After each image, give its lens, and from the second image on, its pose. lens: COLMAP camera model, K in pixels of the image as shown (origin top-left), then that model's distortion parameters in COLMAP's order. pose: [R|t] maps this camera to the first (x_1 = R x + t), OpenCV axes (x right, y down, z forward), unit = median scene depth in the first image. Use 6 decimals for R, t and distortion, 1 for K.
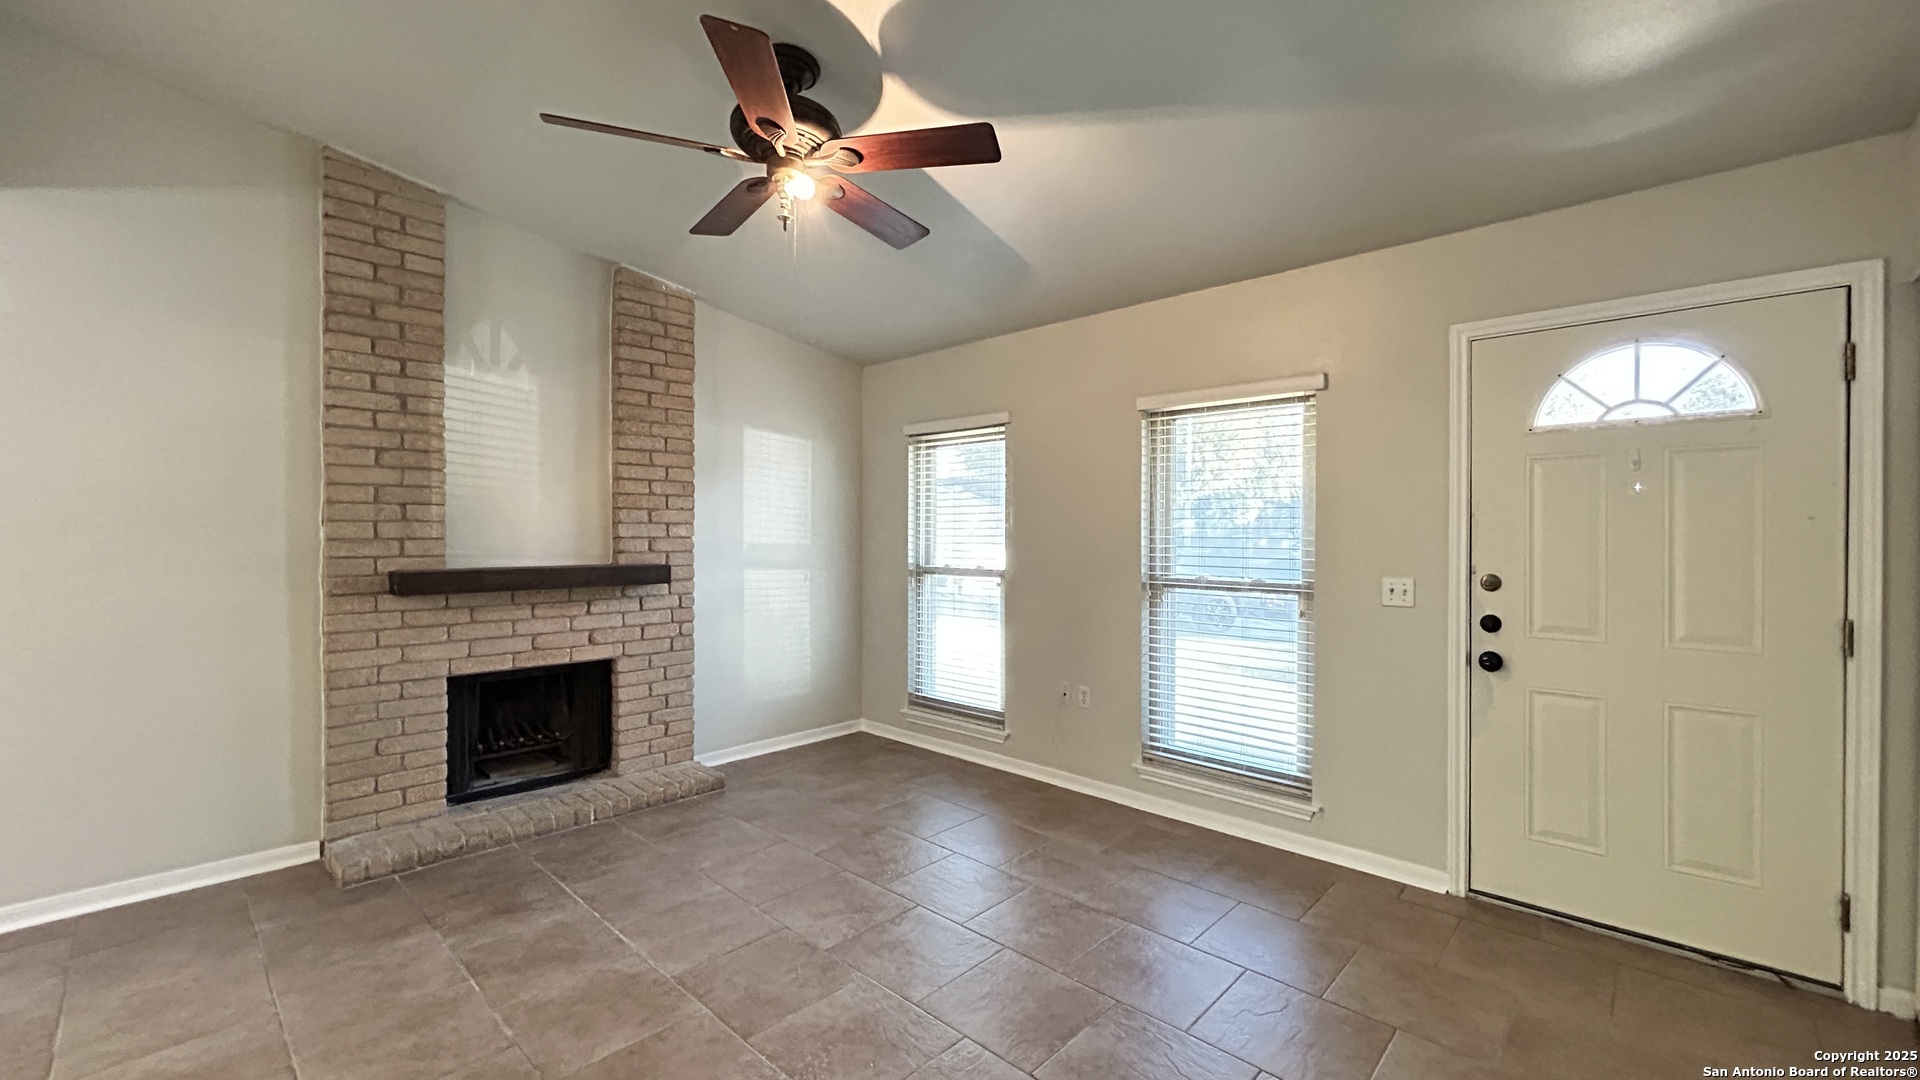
lens RADIAL K [[769.8, 0, 957.6], [0, 769.8, 536.7], [0, 0, 1]] dist [-0.001643, 0.001227]
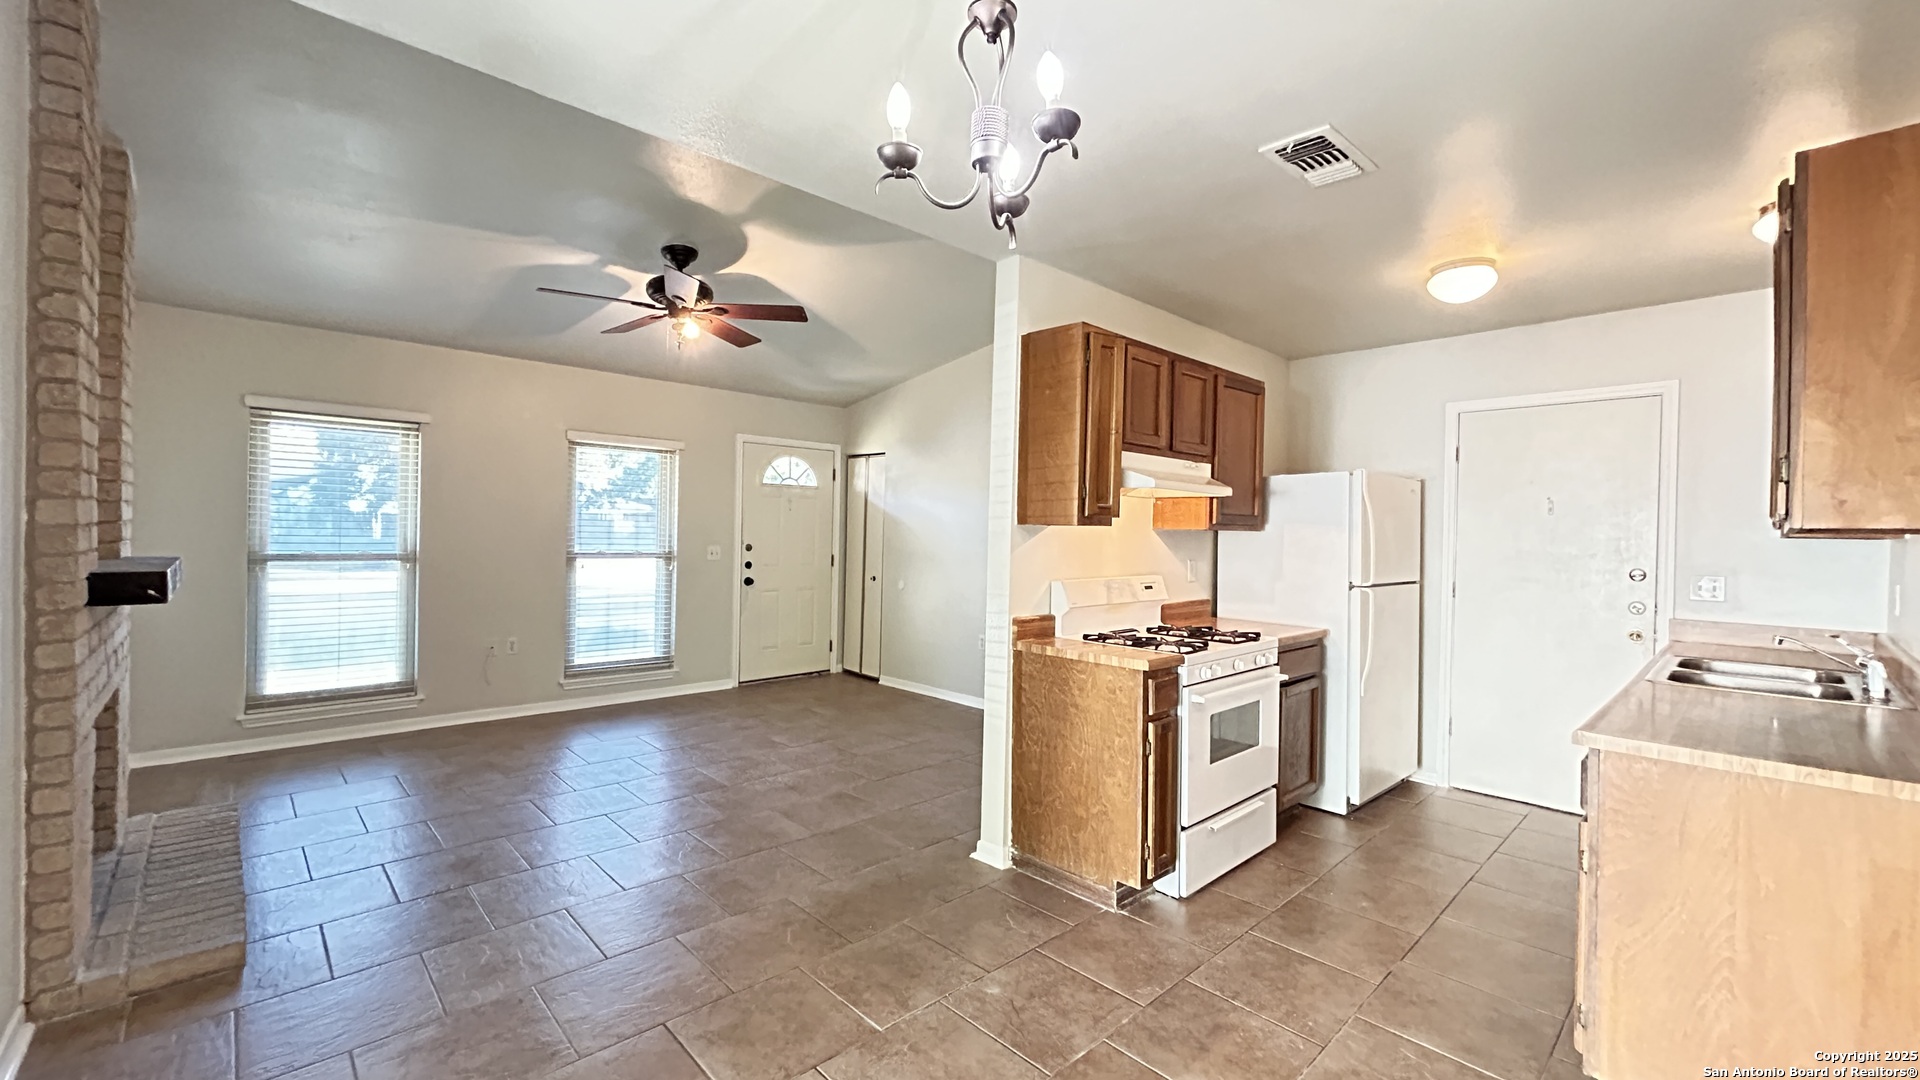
lens RADIAL K [[769.8, 0, 961.7], [0, 769.8, 540.4], [0, 0, 1]] dist [-0.001643, 0.001227]
pose [[0.048867, -0.014135, 0.998705, -1.284995], [-0.017330, 0.999737, 0.014998, -0.006359], [-0.998655, -0.018040, 0.048609, 0.191026]]
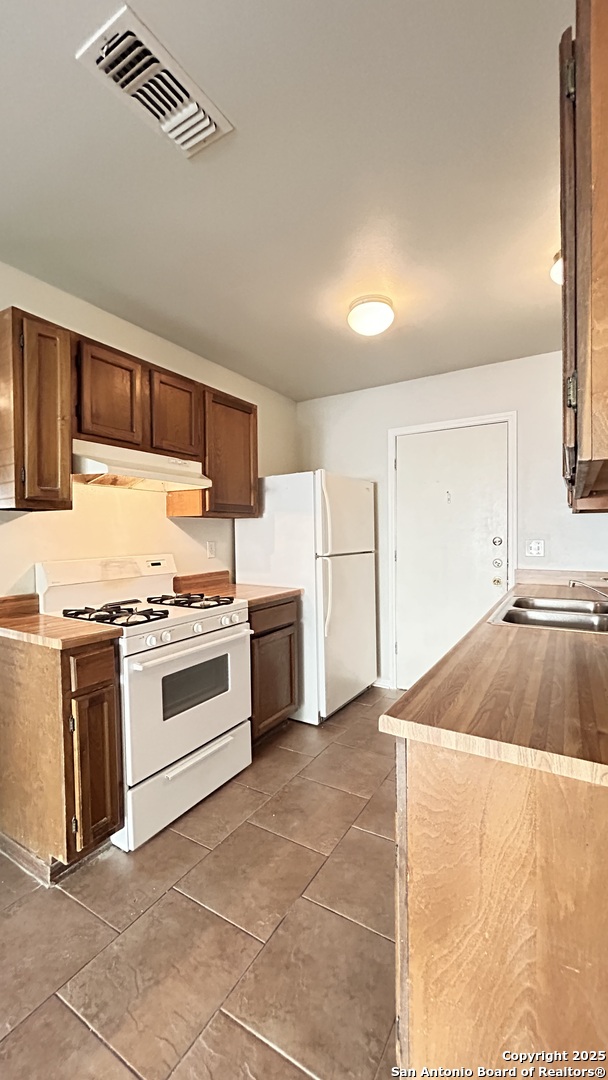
lens RADIAL K [[433.0, 0, 304.1], [0, 433.0, 542.4], [0, 0, 1]] dist [-0.001643, 0.001227]
pose [[-0.209117, -0.023366, 0.977612, -0.981771], [0.008780, 0.999629, 0.025770, 0.016467], [-0.977851, 0.013972, -0.208834, -0.103652]]
